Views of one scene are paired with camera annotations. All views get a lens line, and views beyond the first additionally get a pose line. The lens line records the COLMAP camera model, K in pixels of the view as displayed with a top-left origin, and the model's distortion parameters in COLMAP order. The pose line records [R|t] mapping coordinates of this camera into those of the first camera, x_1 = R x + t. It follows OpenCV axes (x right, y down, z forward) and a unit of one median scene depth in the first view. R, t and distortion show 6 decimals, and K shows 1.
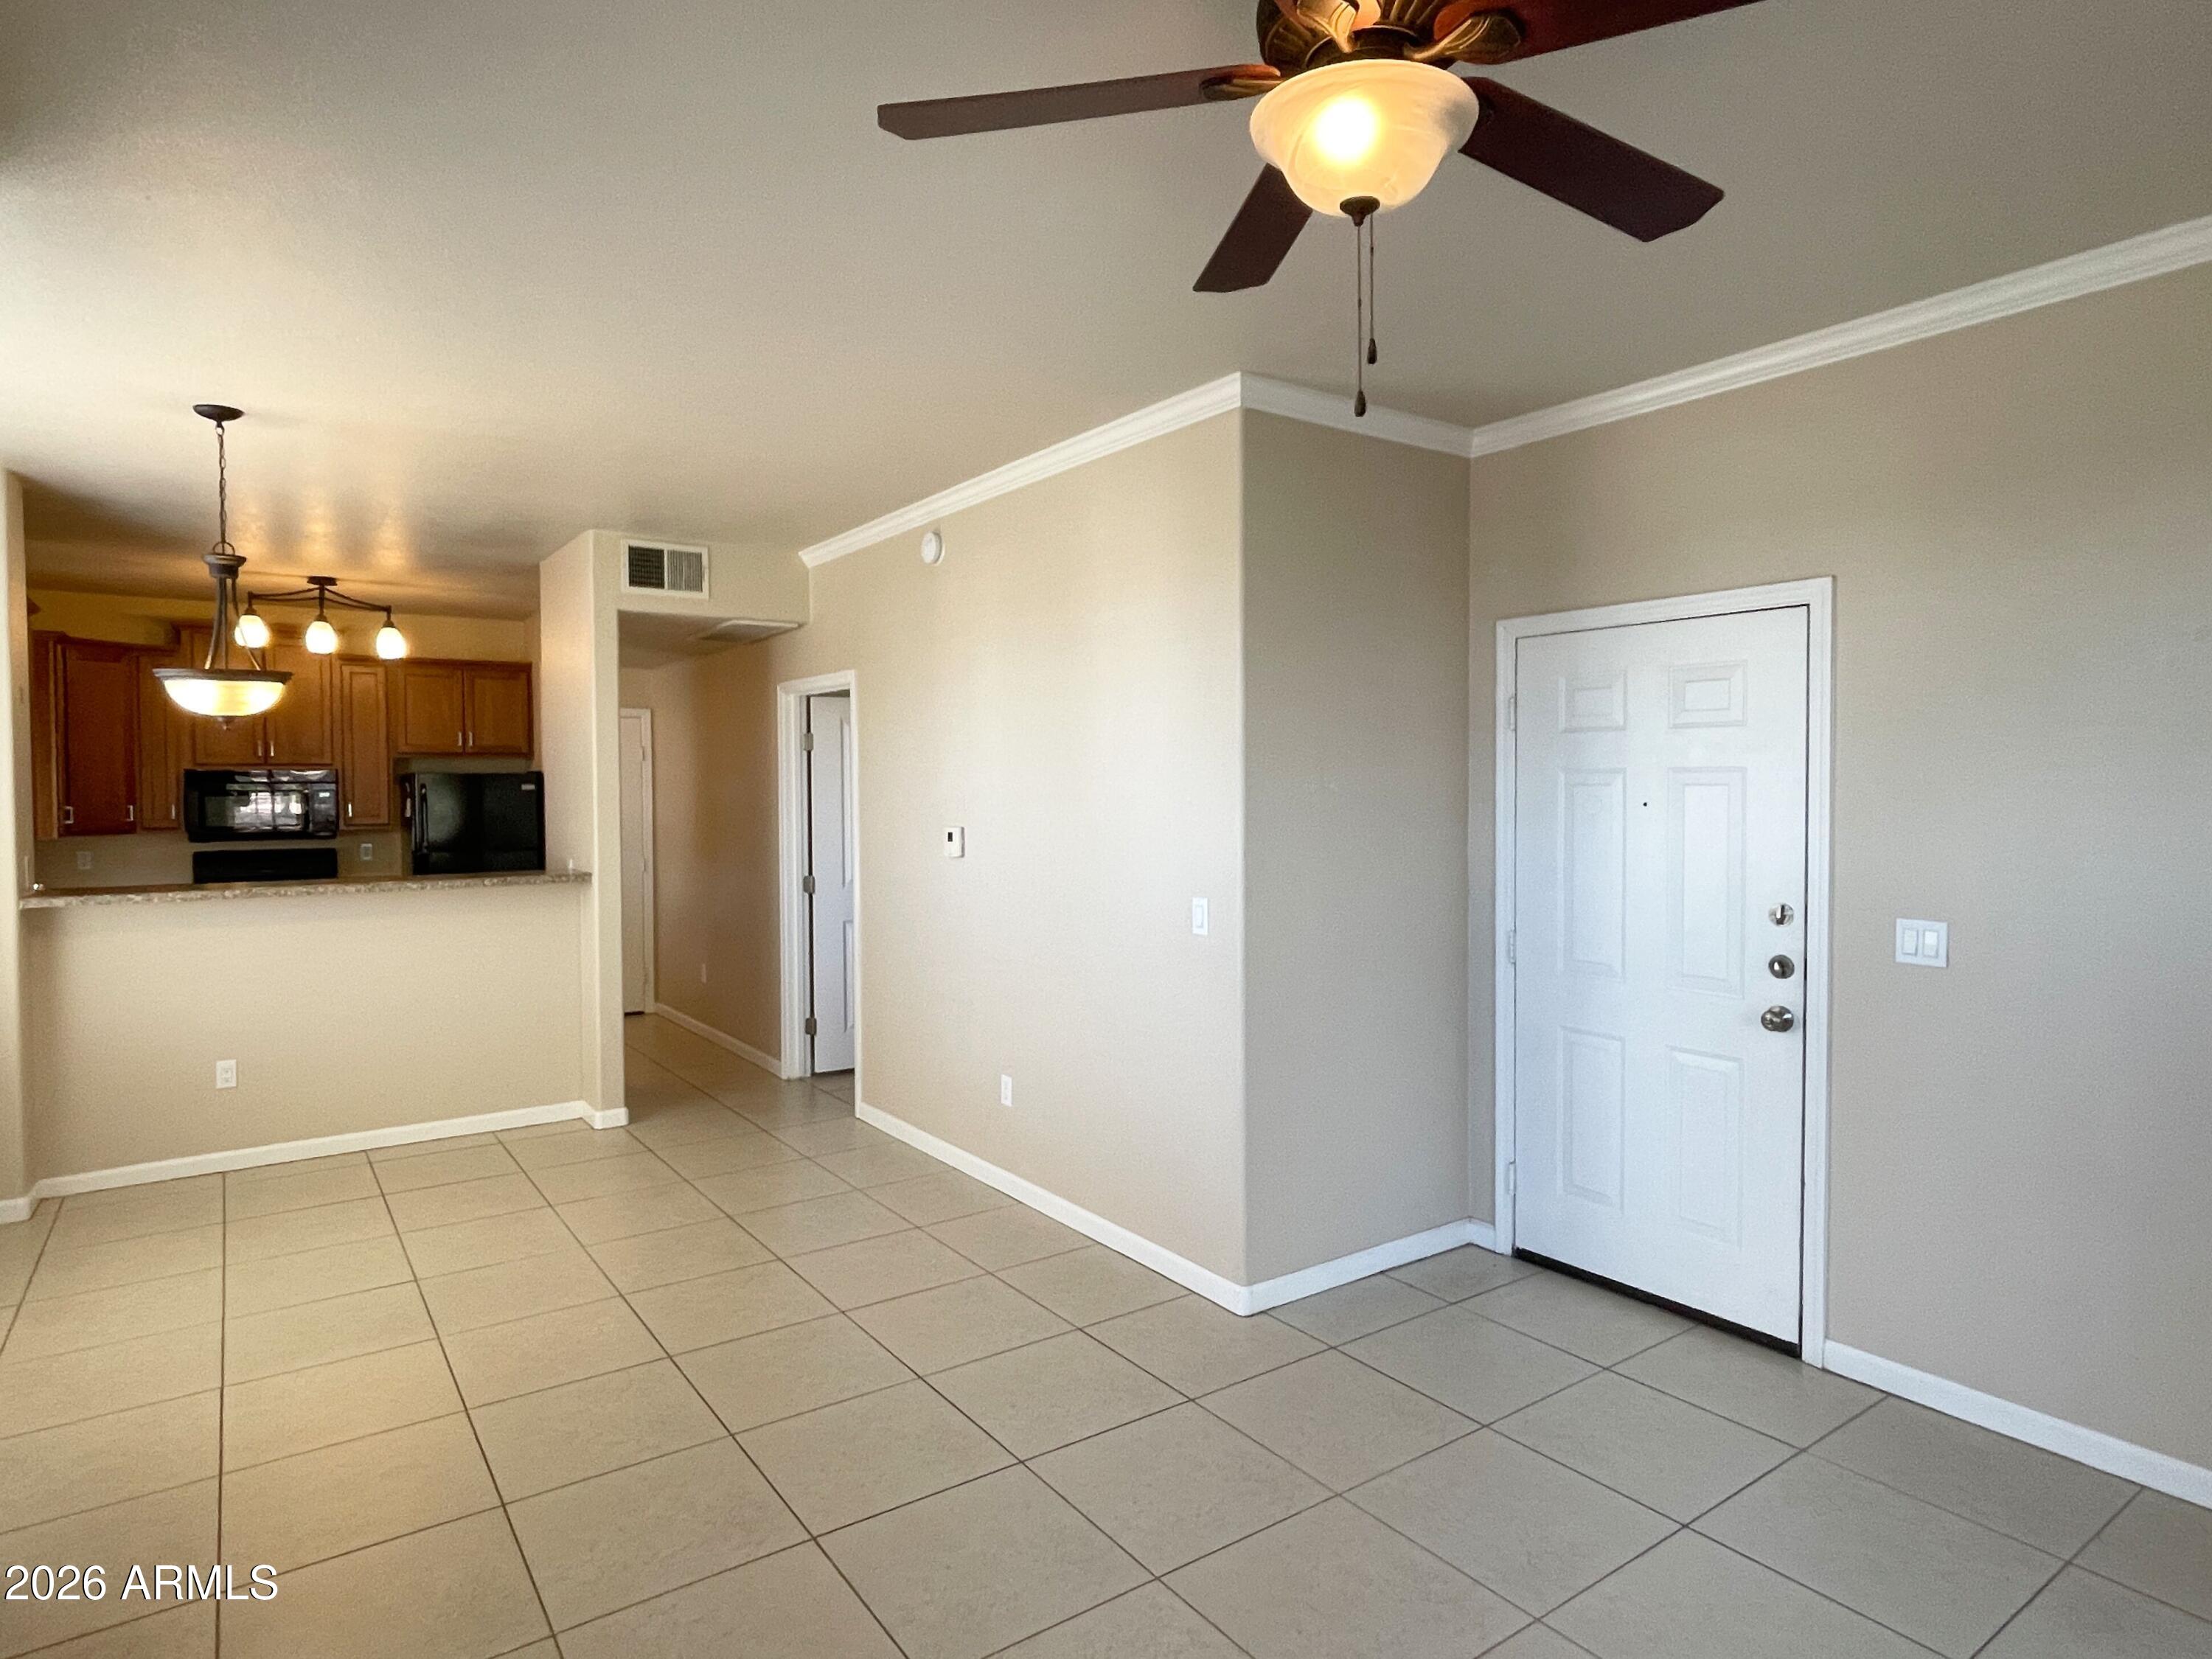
lens RADIAL K [[1220.6, 0, 1099.3], [0, 1220.6, 821.5], [0, 0, 1]] dist [-0.001951, -0.003764]
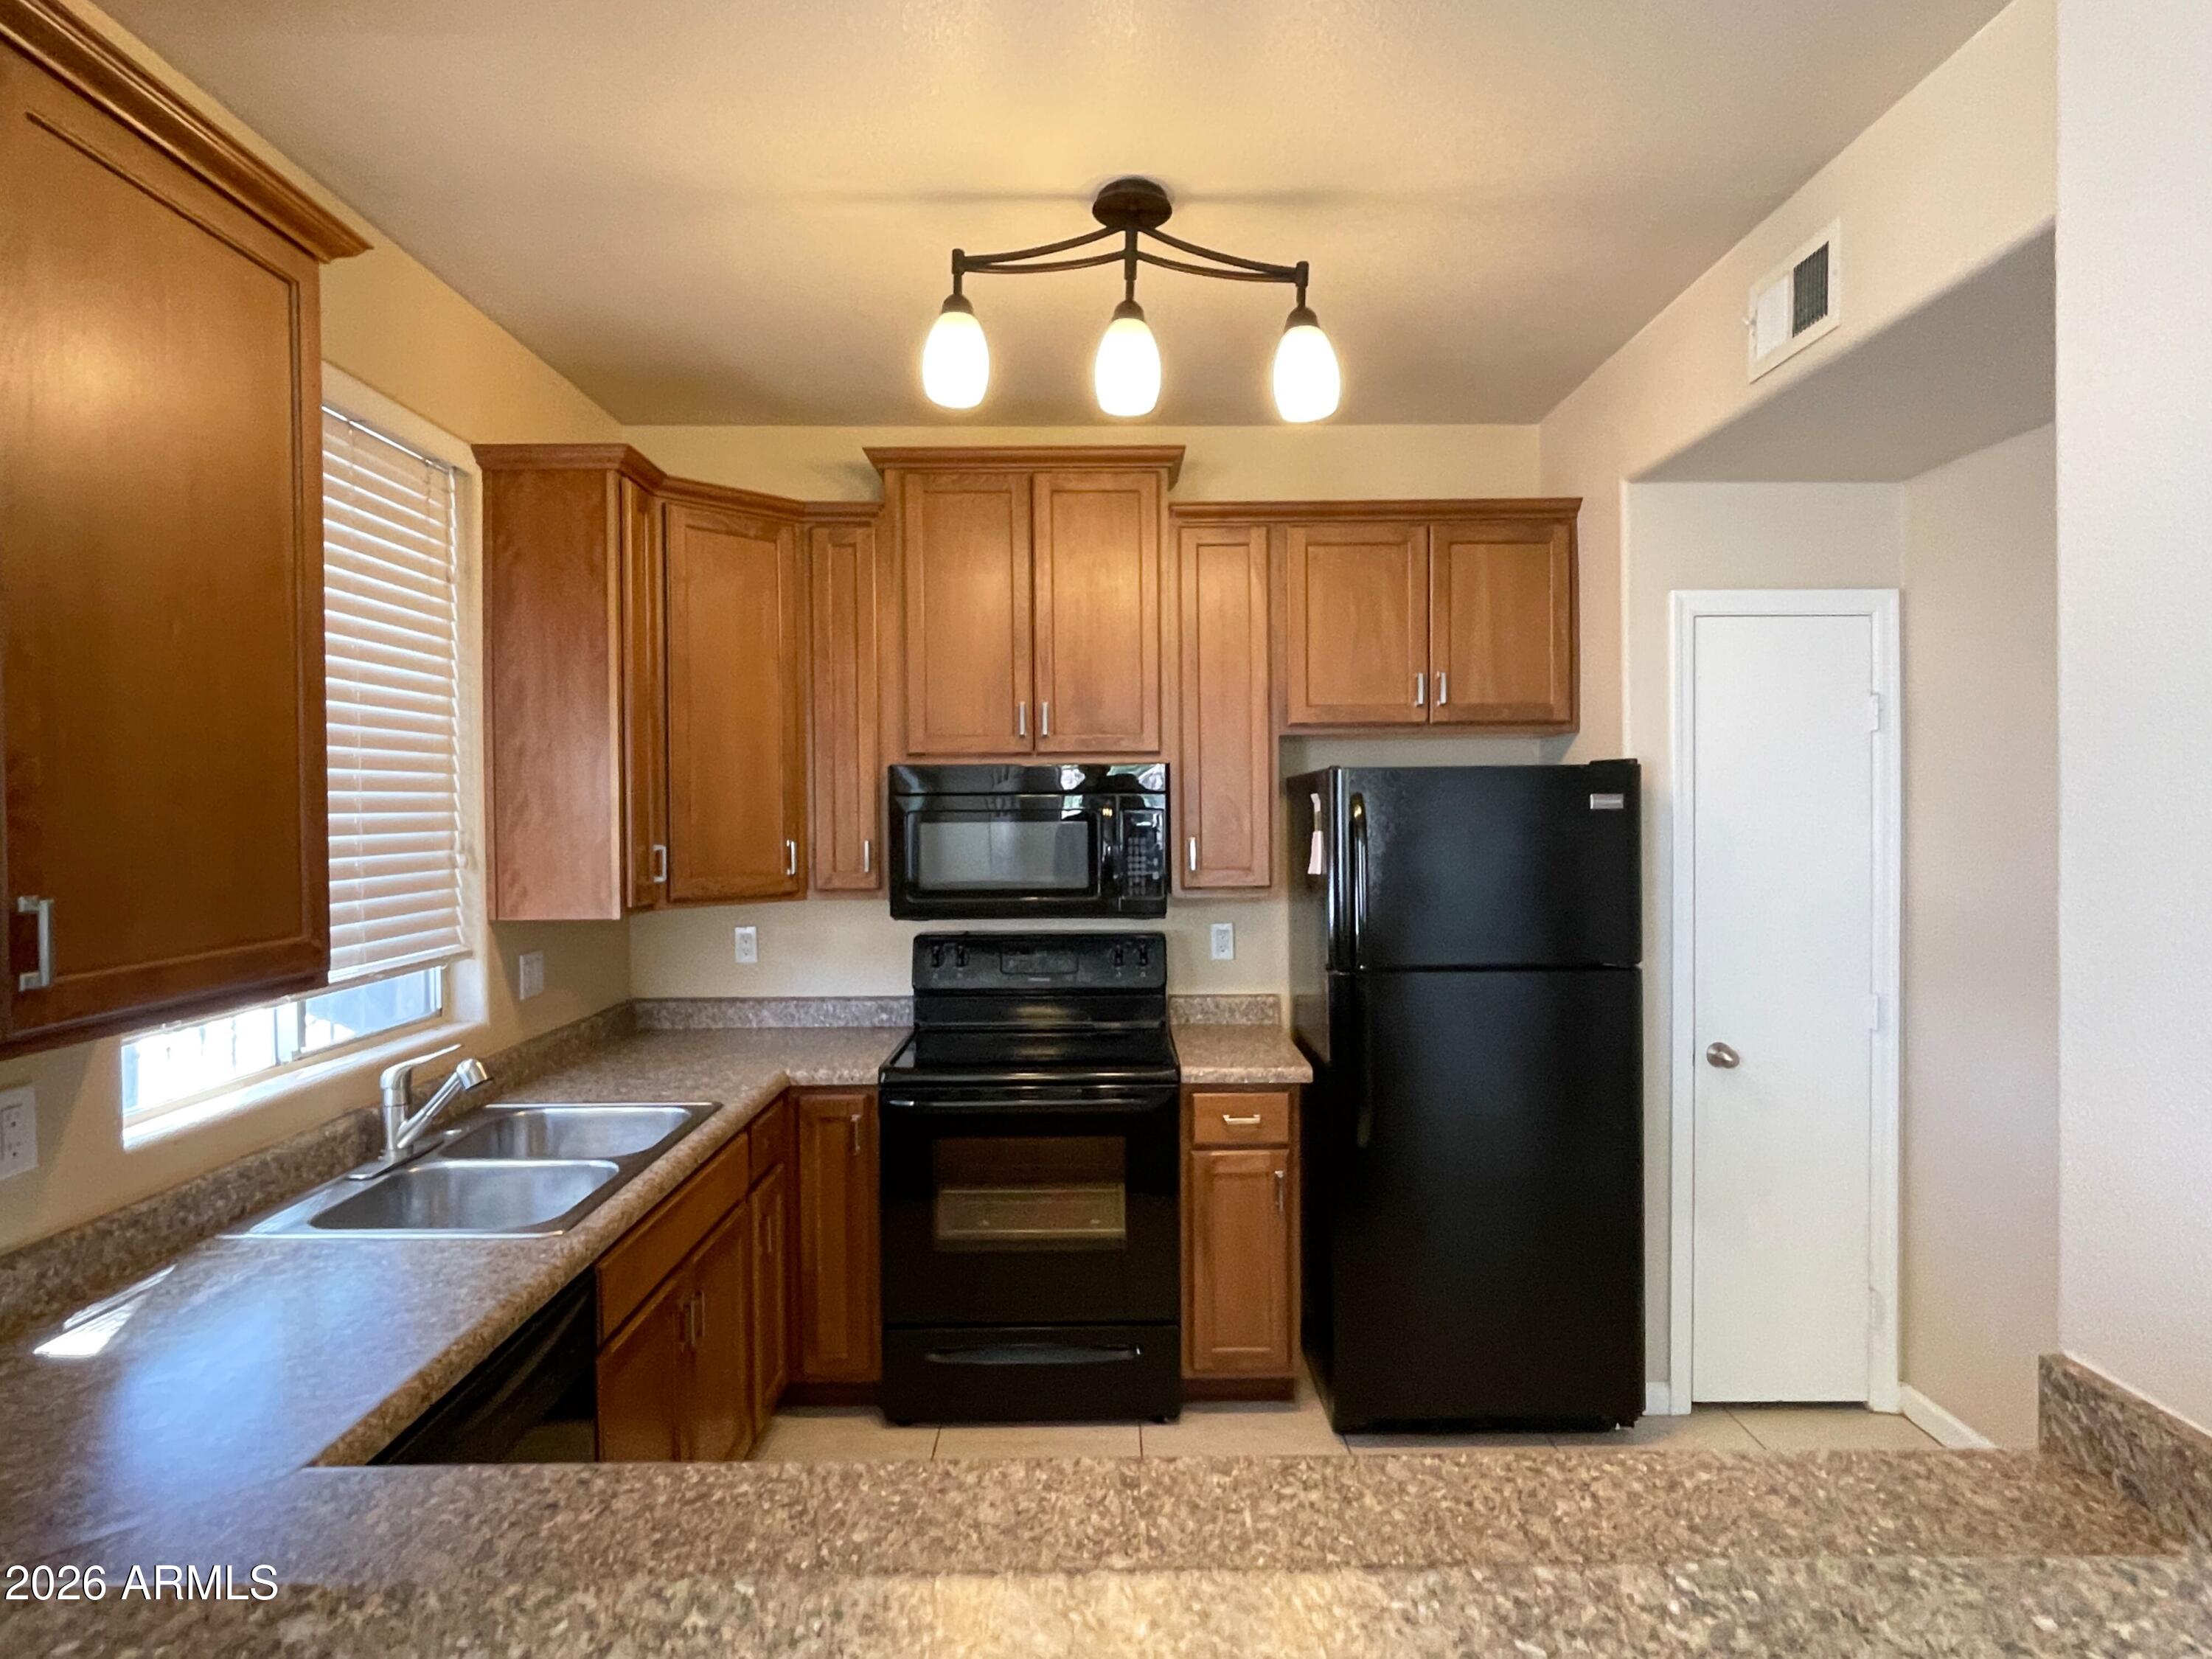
lens RADIAL K [[1220.6, 0, 1112.0], [0, 1220.6, 829.2], [0, 0, 1]] dist [-0.001951, -0.003764]
pose [[0.815216, 0.011379, -0.579045, -0.440806], [-0.015546, 0.999877, -0.002238, -0.019999], [0.578948, 0.010826, 0.815293, 0.717010]]
